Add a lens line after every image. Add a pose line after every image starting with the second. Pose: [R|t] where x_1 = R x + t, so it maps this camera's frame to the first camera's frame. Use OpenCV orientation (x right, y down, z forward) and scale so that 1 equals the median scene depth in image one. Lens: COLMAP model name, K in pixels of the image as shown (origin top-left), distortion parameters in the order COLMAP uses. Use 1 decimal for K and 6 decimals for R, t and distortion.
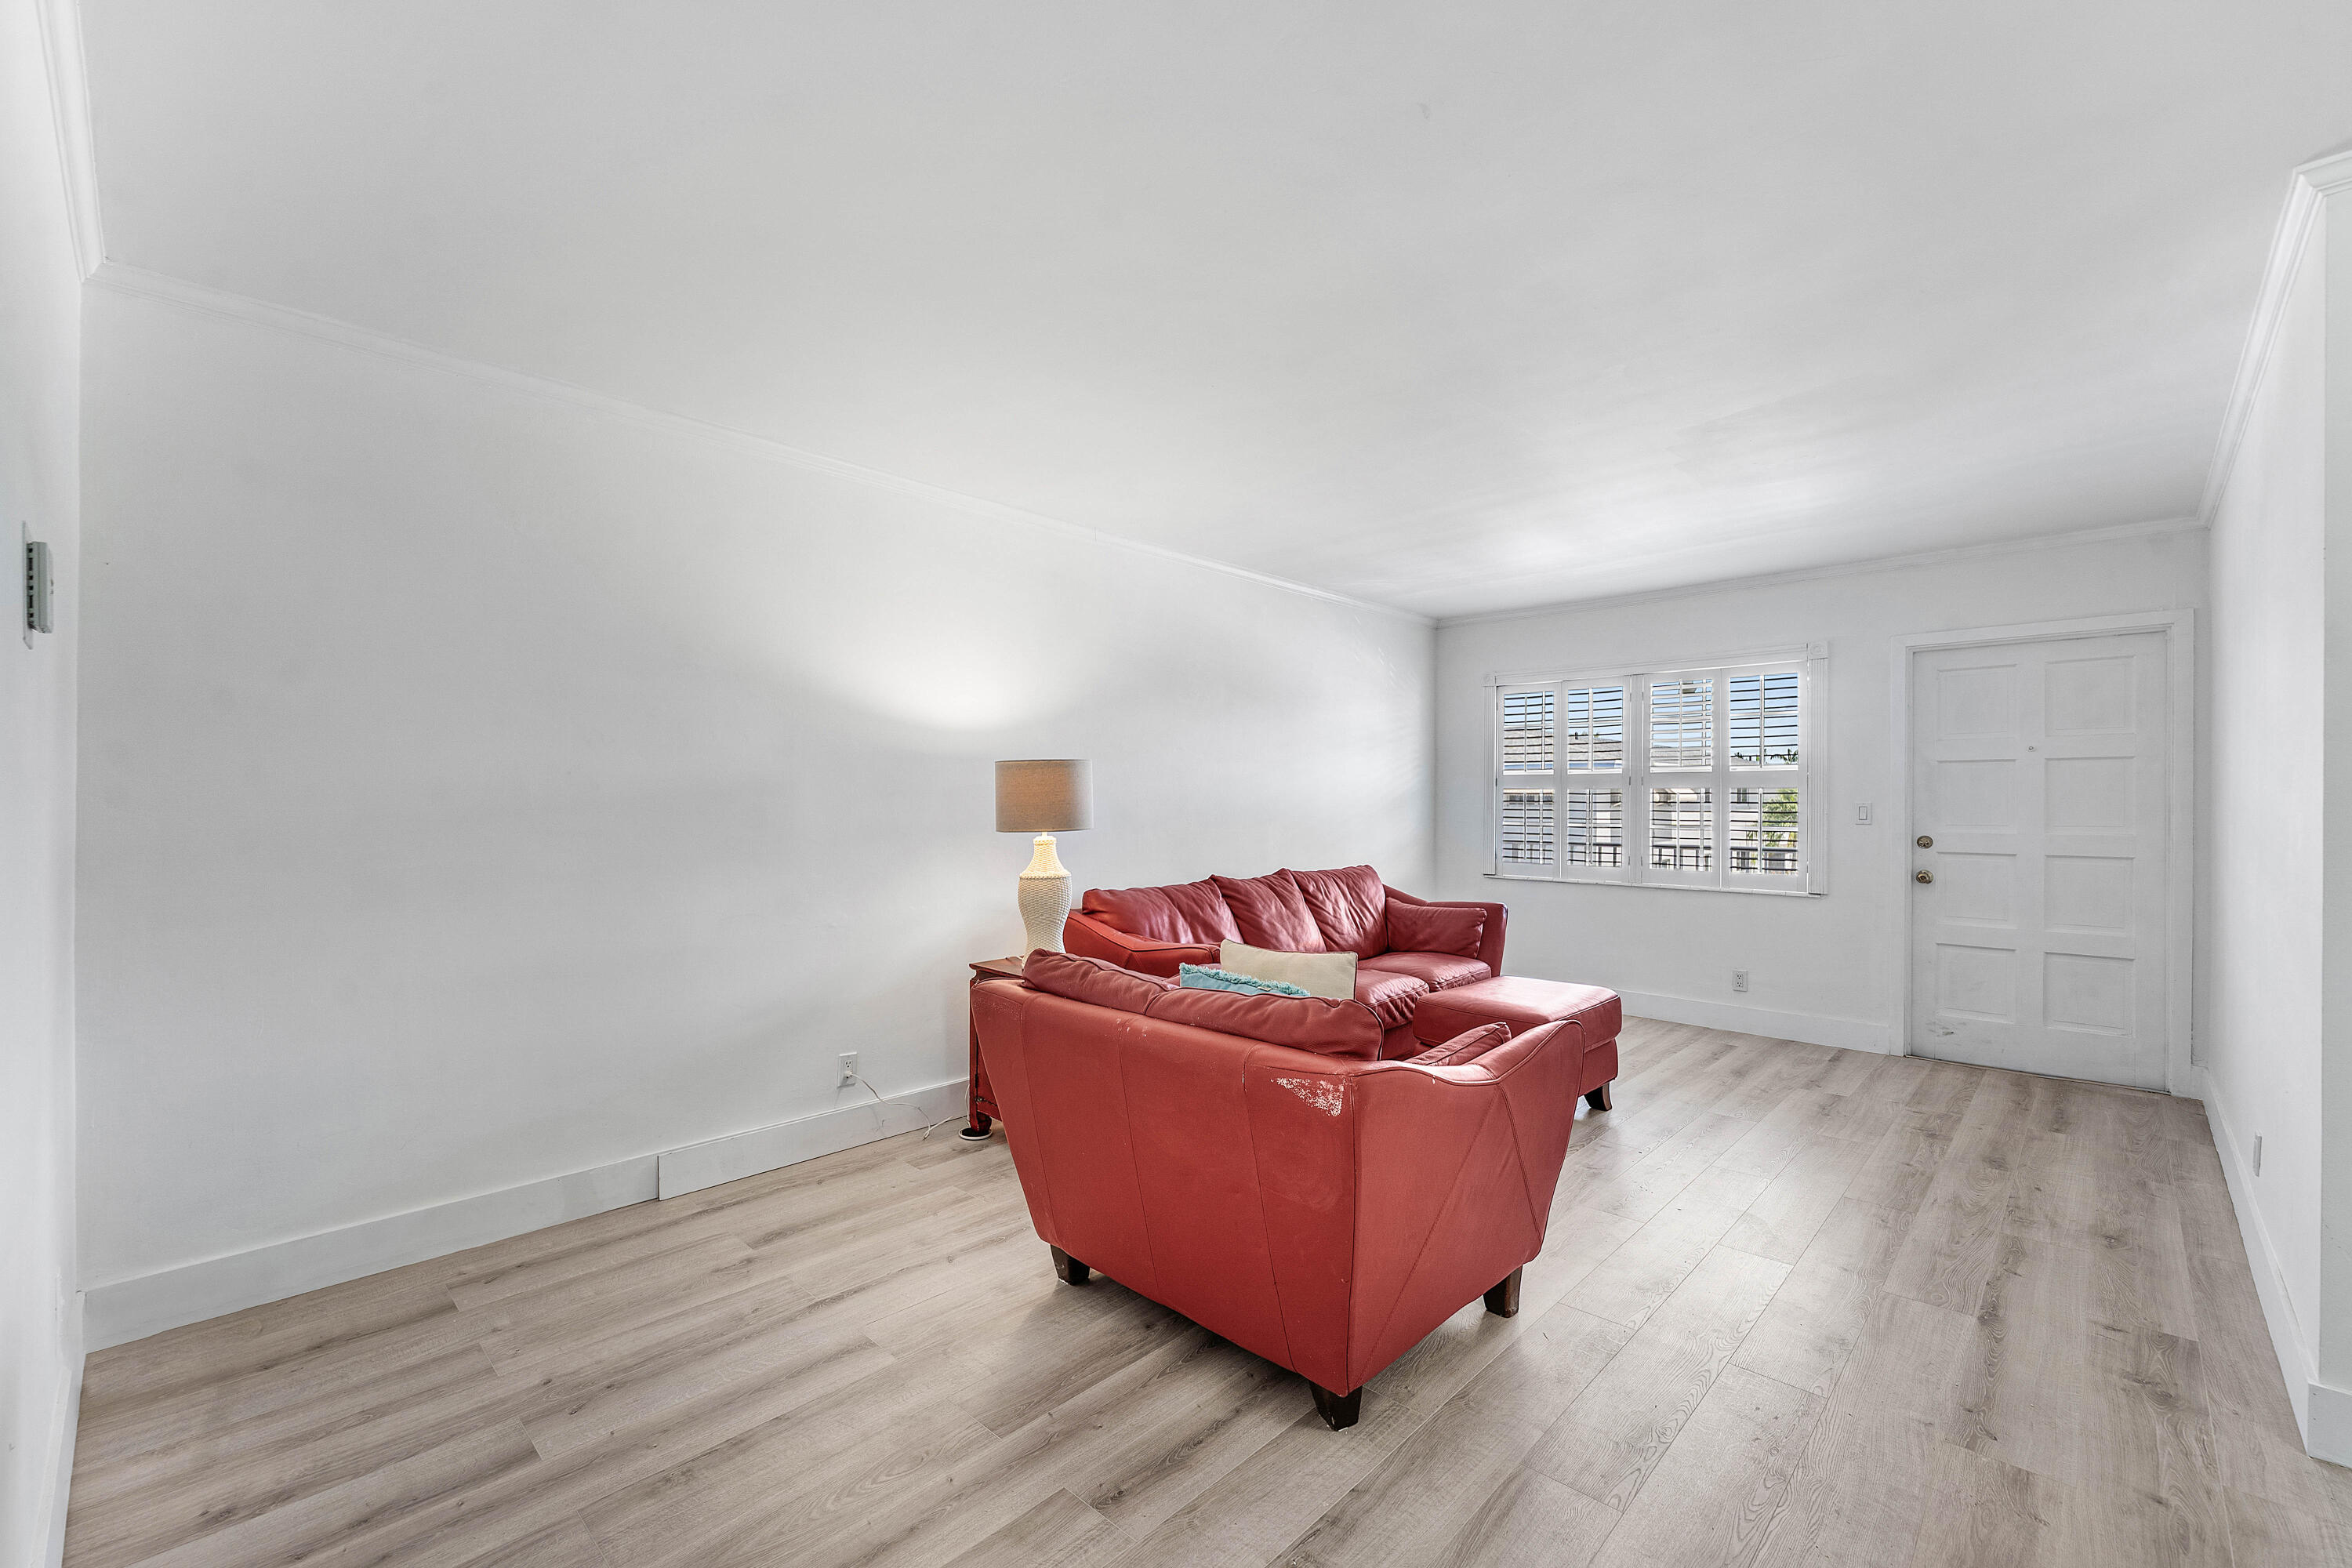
lens RADIAL K [[983.3, 0, 1151.6], [0, 983.3, 800.4], [0, 0, 1]] dist [-0.000261, -0.000307]
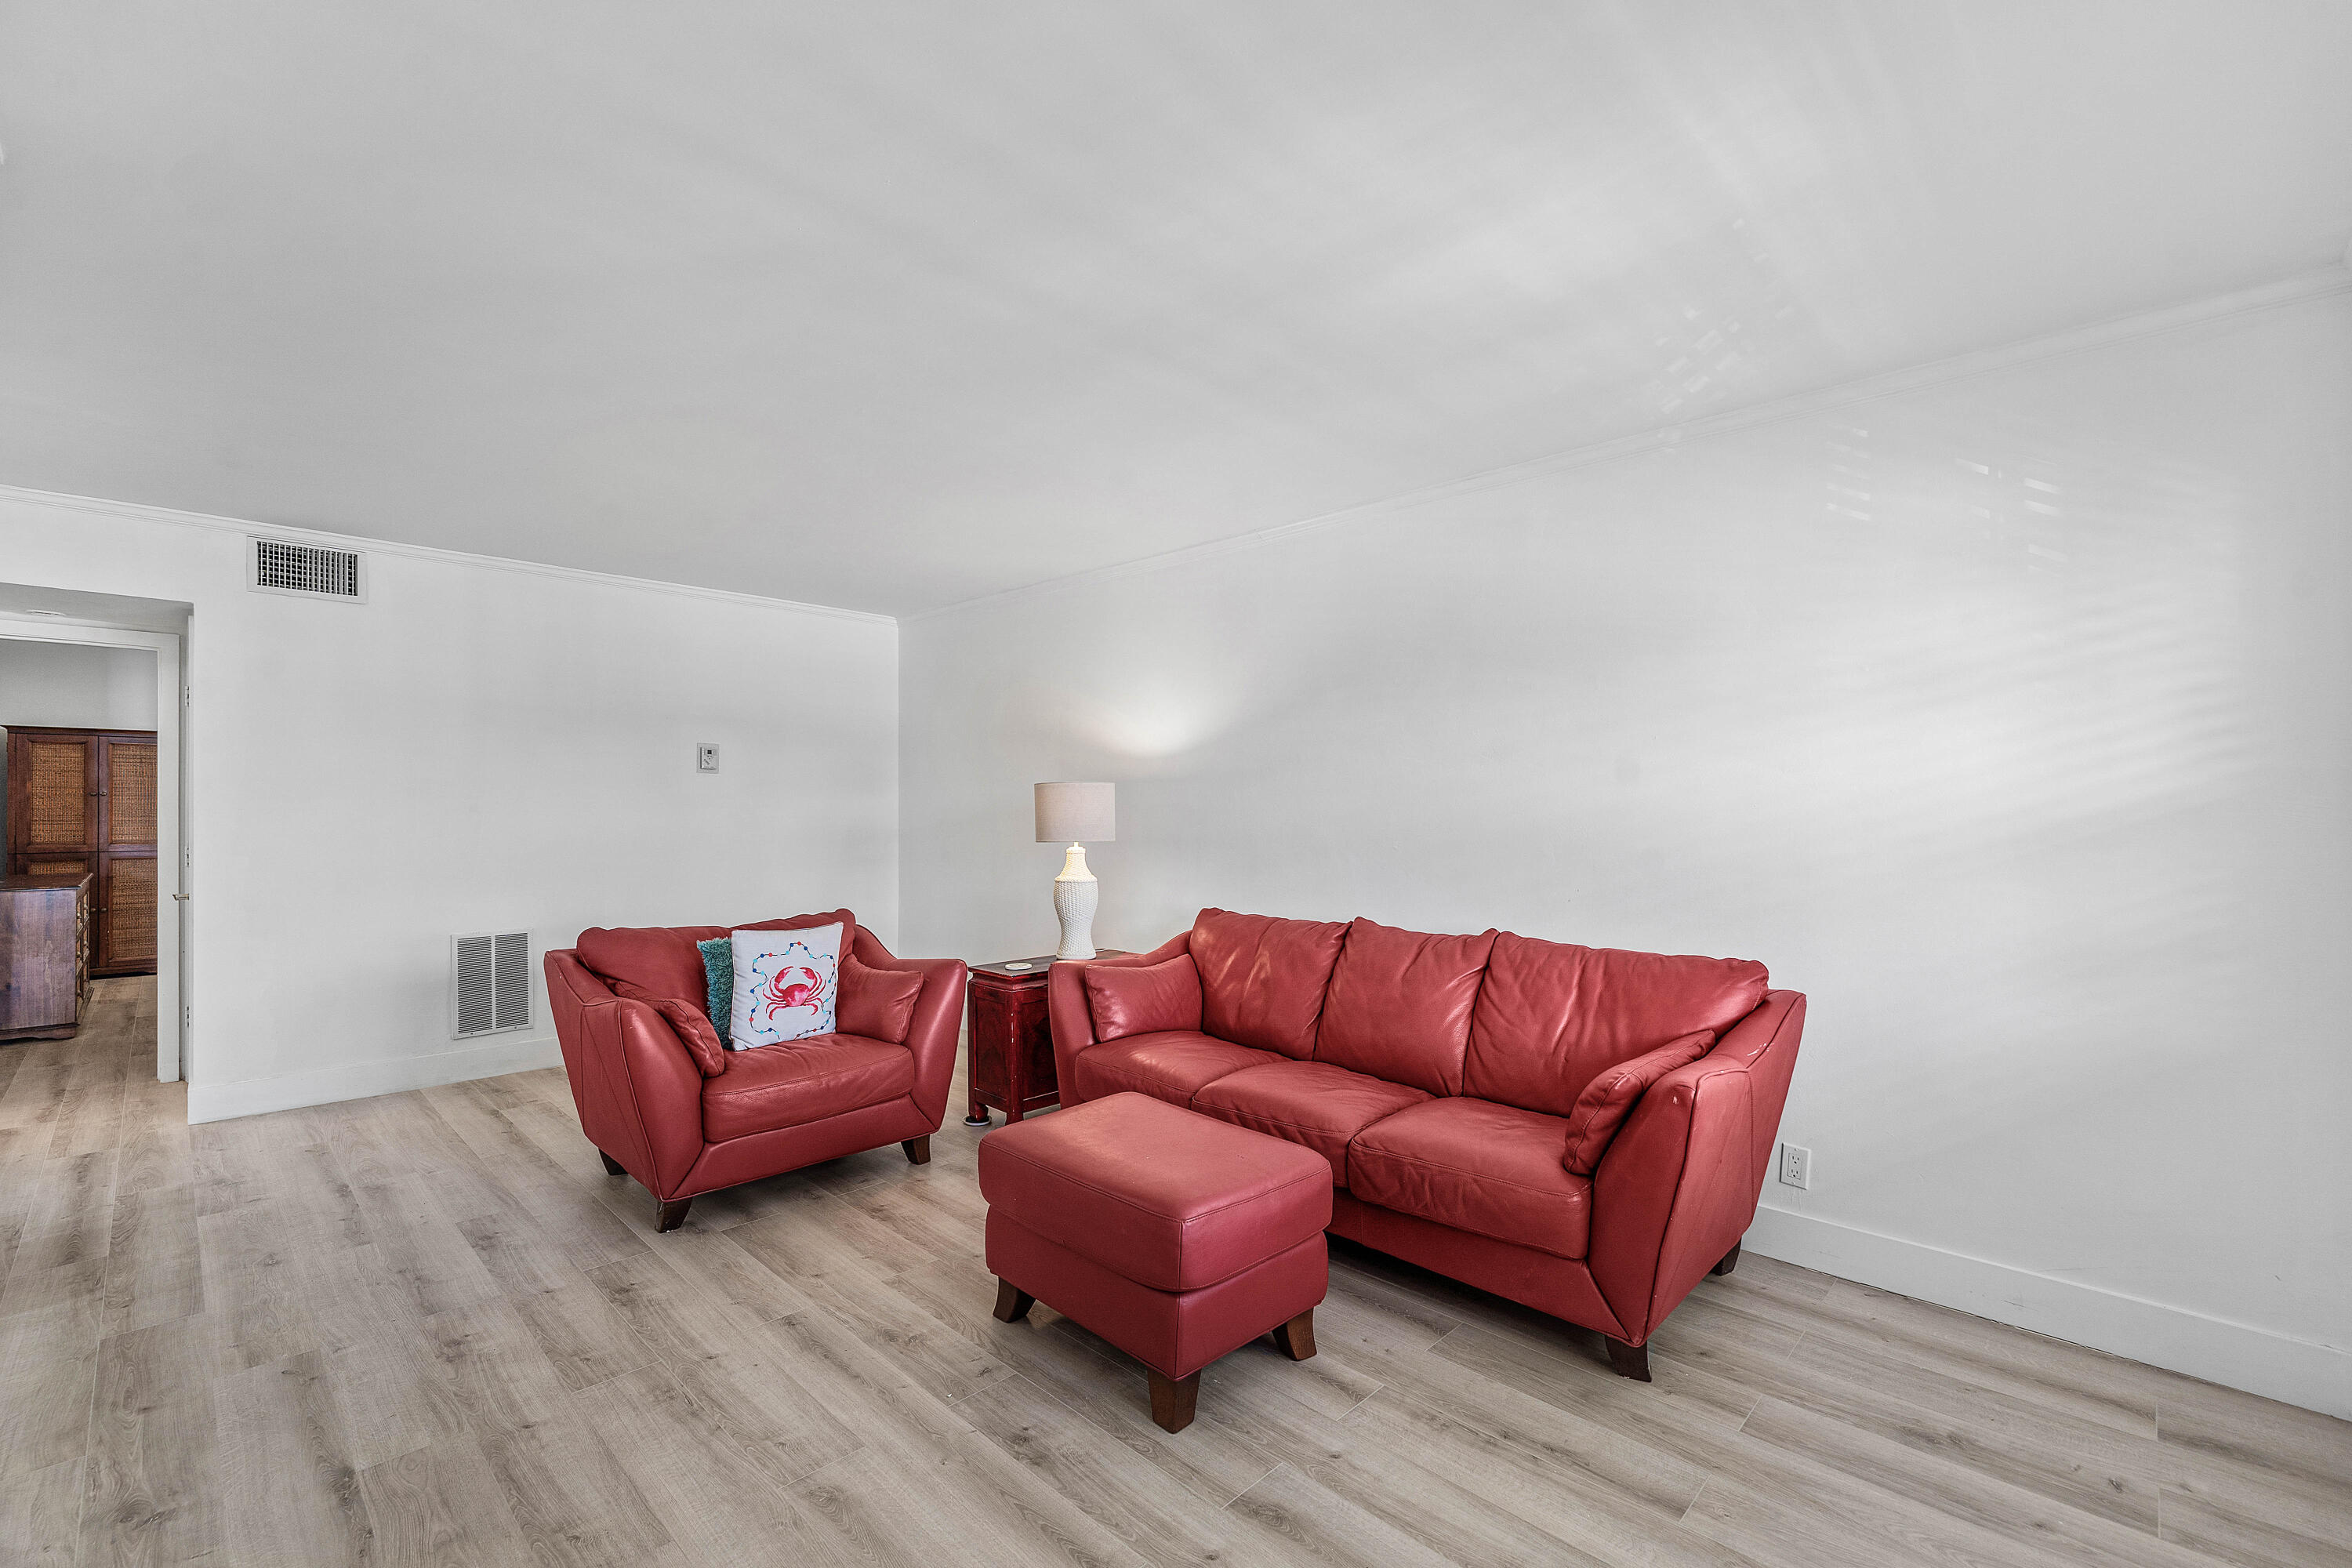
lens RADIAL K [[983.3, 0, 1151.6], [0, 983.3, 800.4], [0, 0, 1]] dist [-0.000261, -0.000307]
pose [[-0.006171, -0.003312, -0.999975, 1.641459], [0.004257, 0.999985, -0.003339, -0.025422], [0.999972, -0.004278, -0.006157, 1.656035]]
